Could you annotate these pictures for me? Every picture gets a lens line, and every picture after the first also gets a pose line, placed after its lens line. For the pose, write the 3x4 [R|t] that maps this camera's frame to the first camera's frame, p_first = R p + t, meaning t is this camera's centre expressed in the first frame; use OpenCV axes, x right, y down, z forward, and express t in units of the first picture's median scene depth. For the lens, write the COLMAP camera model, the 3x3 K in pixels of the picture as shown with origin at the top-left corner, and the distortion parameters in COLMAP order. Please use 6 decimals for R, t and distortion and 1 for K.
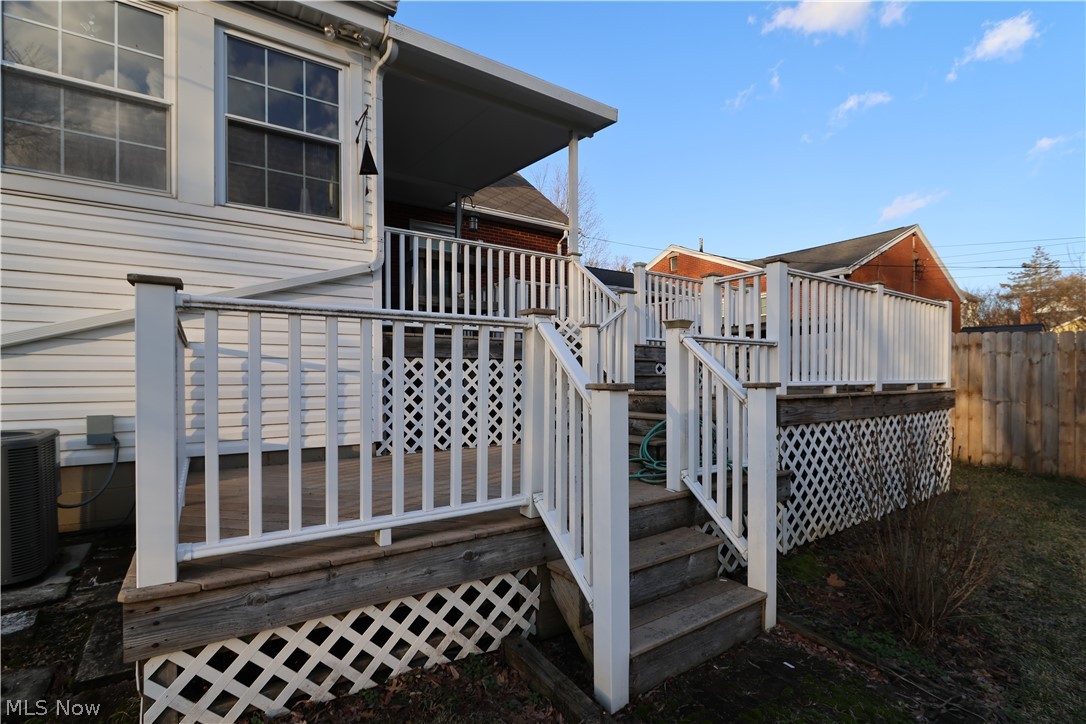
lens RADIAL K [[502.6, 0, 544.0], [0, 502.6, 378.6], [0, 0, 1]] dist [-0.015751, 0.000654]
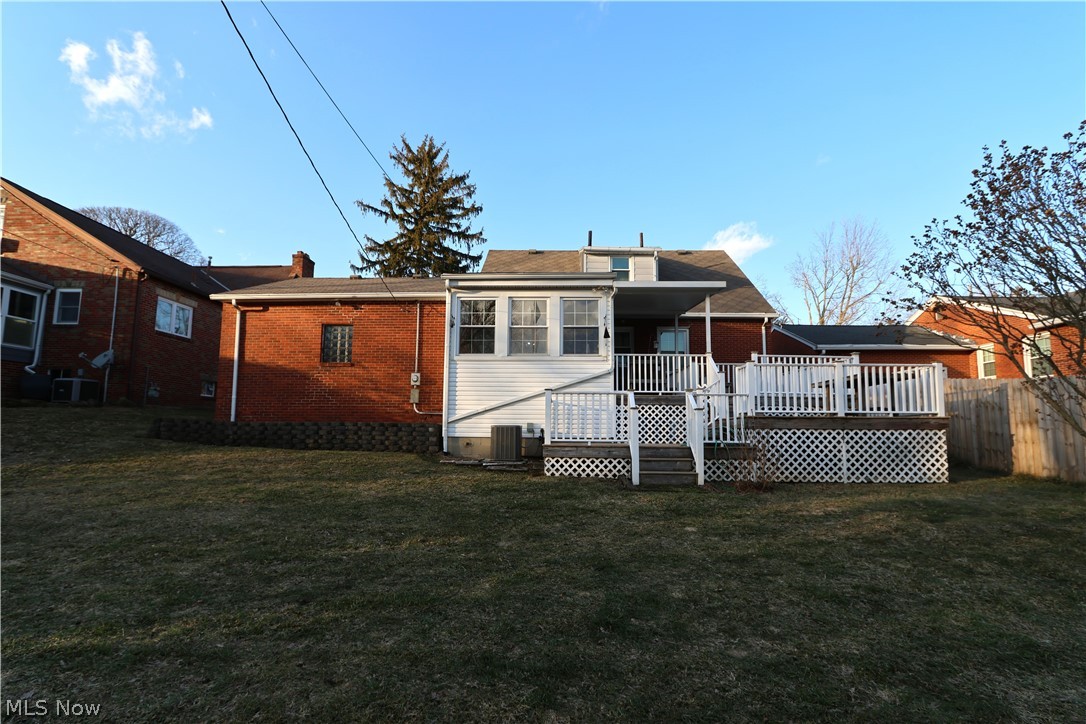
lens RADIAL K [[502.6, 0, 544.0], [0, 502.6, 378.6], [0, 0, 1]] dist [-0.015751, 0.000654]
pose [[0.806455, -0.052725, -0.588939, 1.112834], [-0.011508, 0.994428, -0.104785, 0.120317], [0.591183, 0.091282, 0.801355, -1.576988]]
